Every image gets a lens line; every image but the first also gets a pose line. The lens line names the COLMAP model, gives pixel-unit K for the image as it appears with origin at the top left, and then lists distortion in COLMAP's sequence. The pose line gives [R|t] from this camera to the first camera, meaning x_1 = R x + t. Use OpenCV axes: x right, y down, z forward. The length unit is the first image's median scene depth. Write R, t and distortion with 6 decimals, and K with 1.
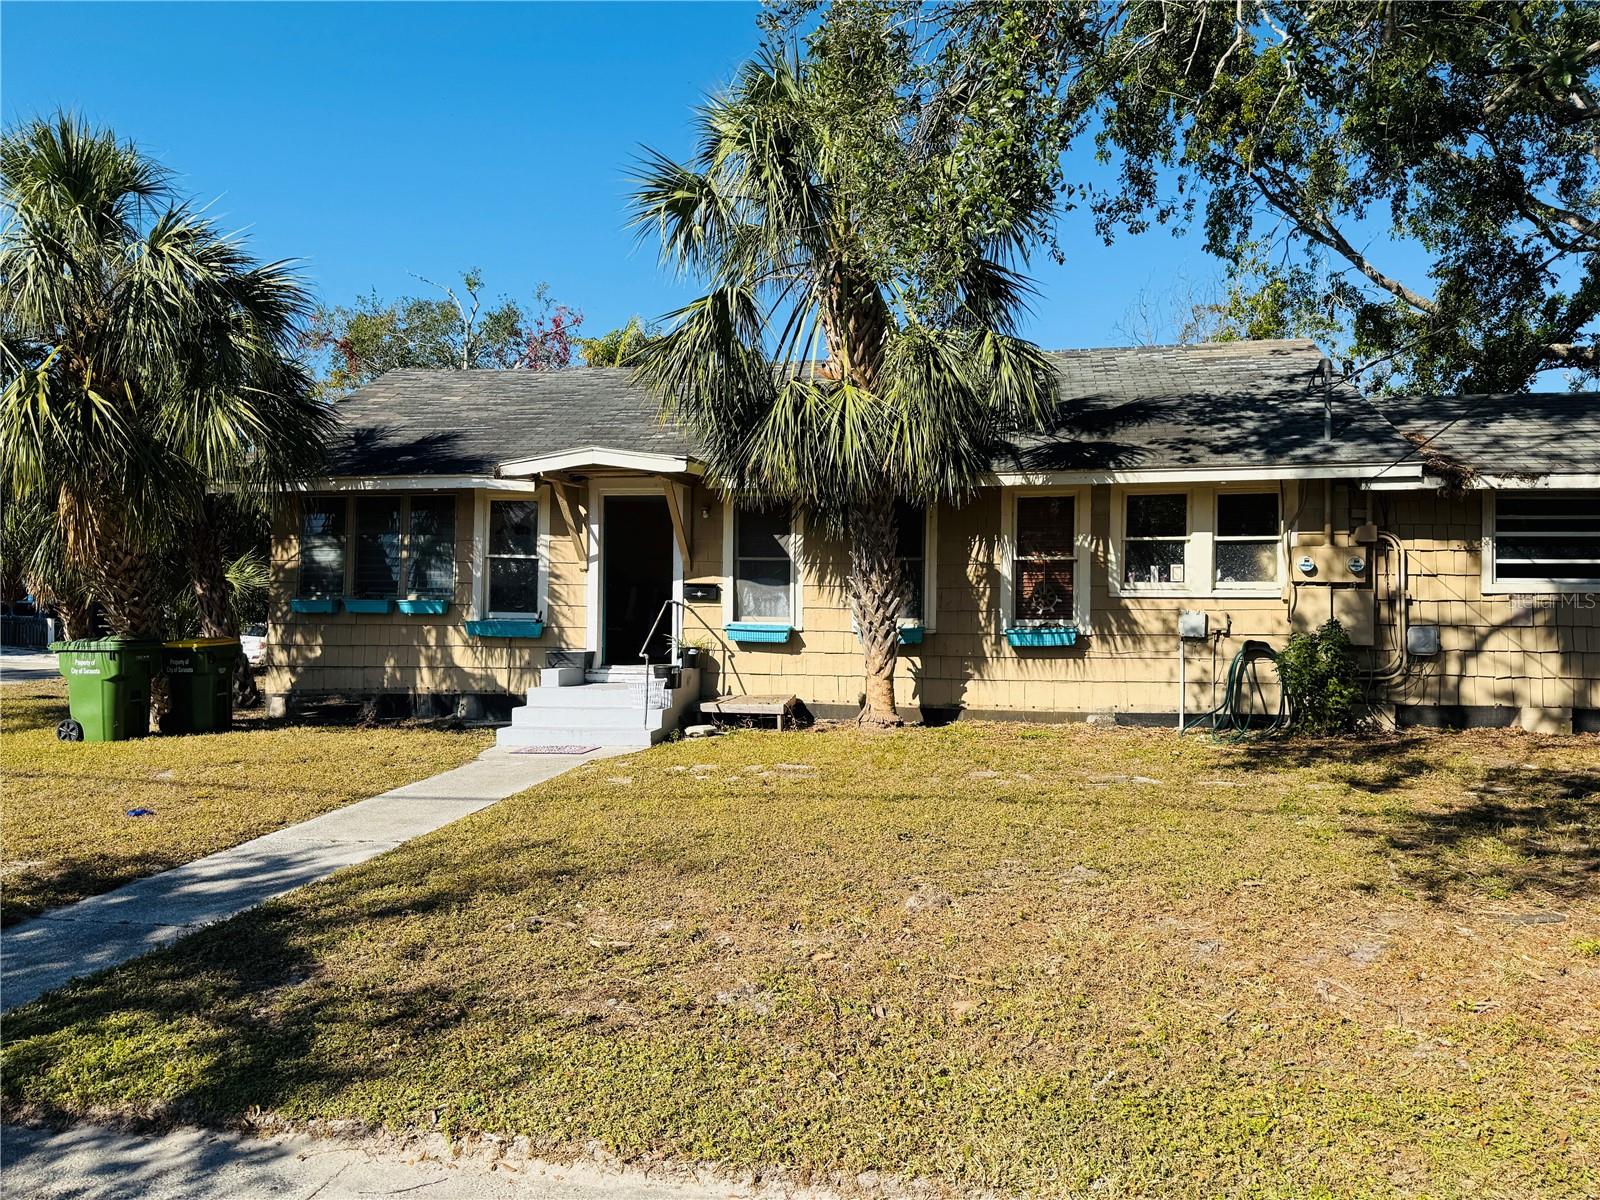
lens RADIAL K [[1108.9, 0, 786.0], [0, 1108.9, 597.1], [0, 0, 1]] dist [0.132753, -0.228772]
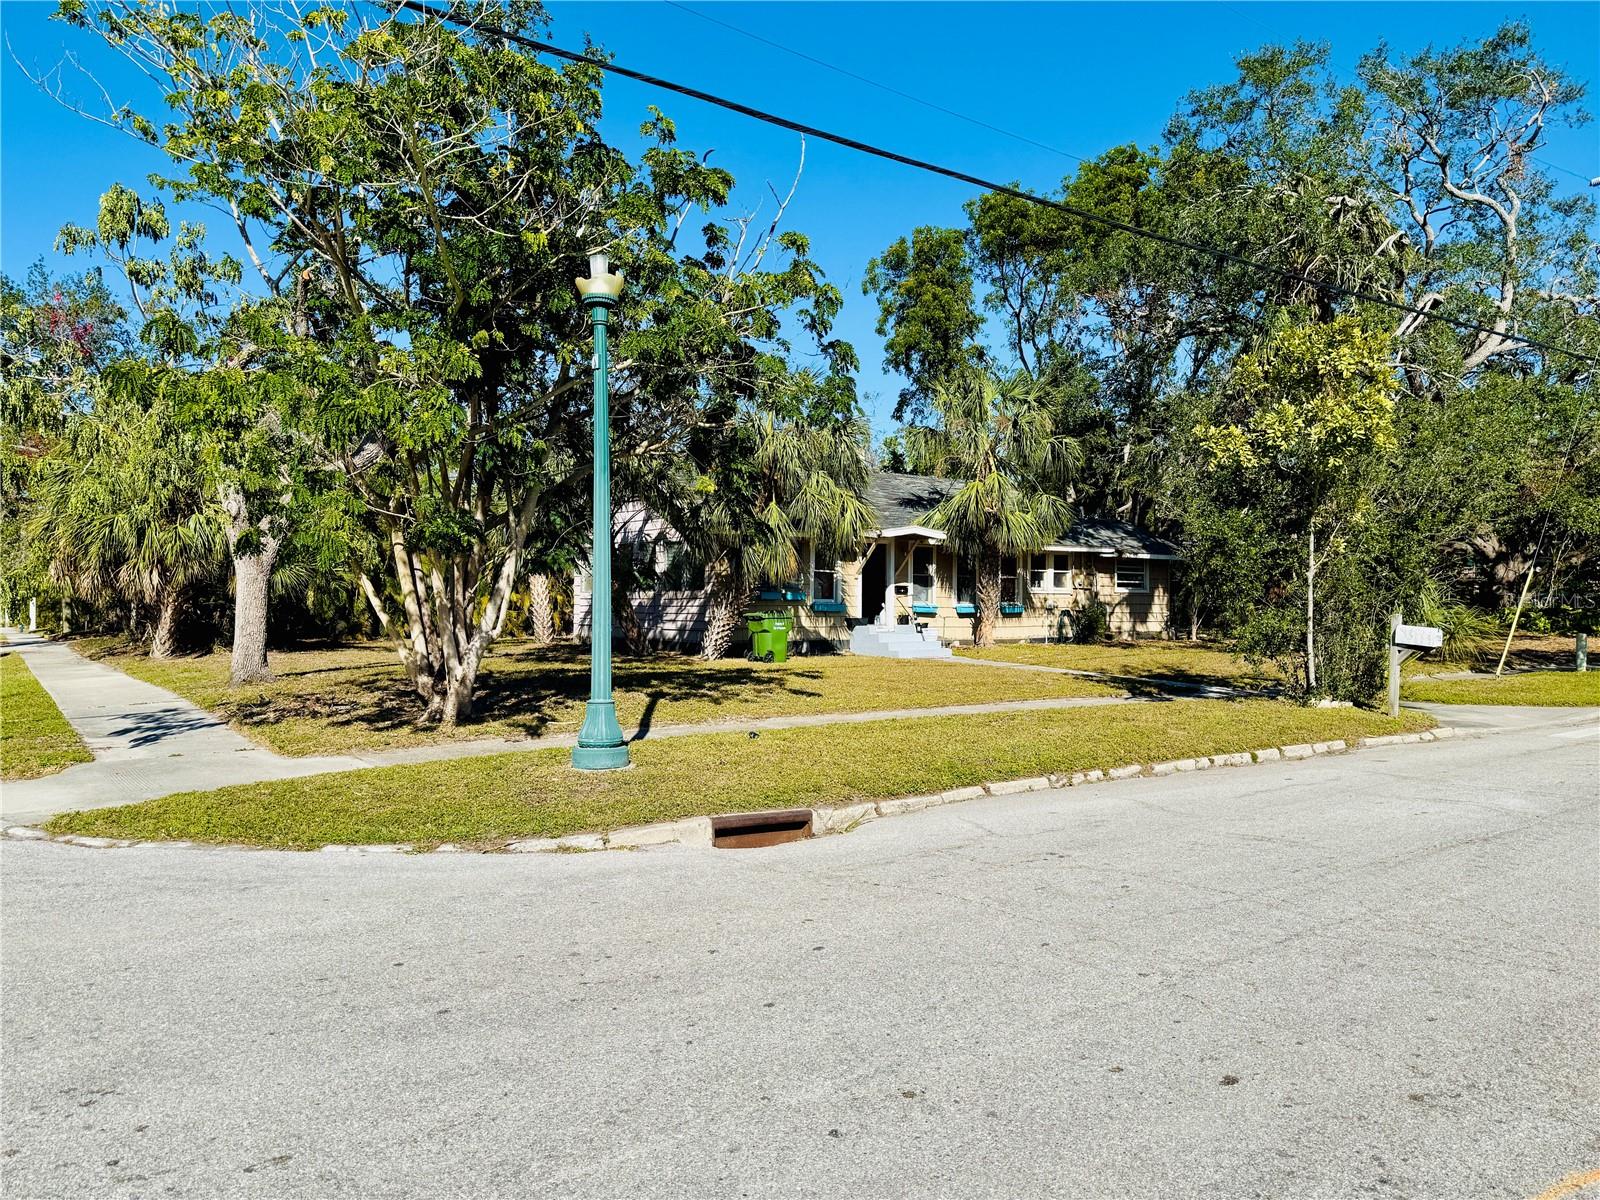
lens RADIAL K [[1108.9, 0, 786.0], [0, 1108.9, 597.1], [0, 0, 1]] dist [0.132753, -0.228772]
pose [[0.693146, 0.001911, 0.720795, -1.923597], [-0.009559, 0.999933, 0.006541, -0.002536], [-0.720734, -0.011424, 0.693118, -0.361360]]
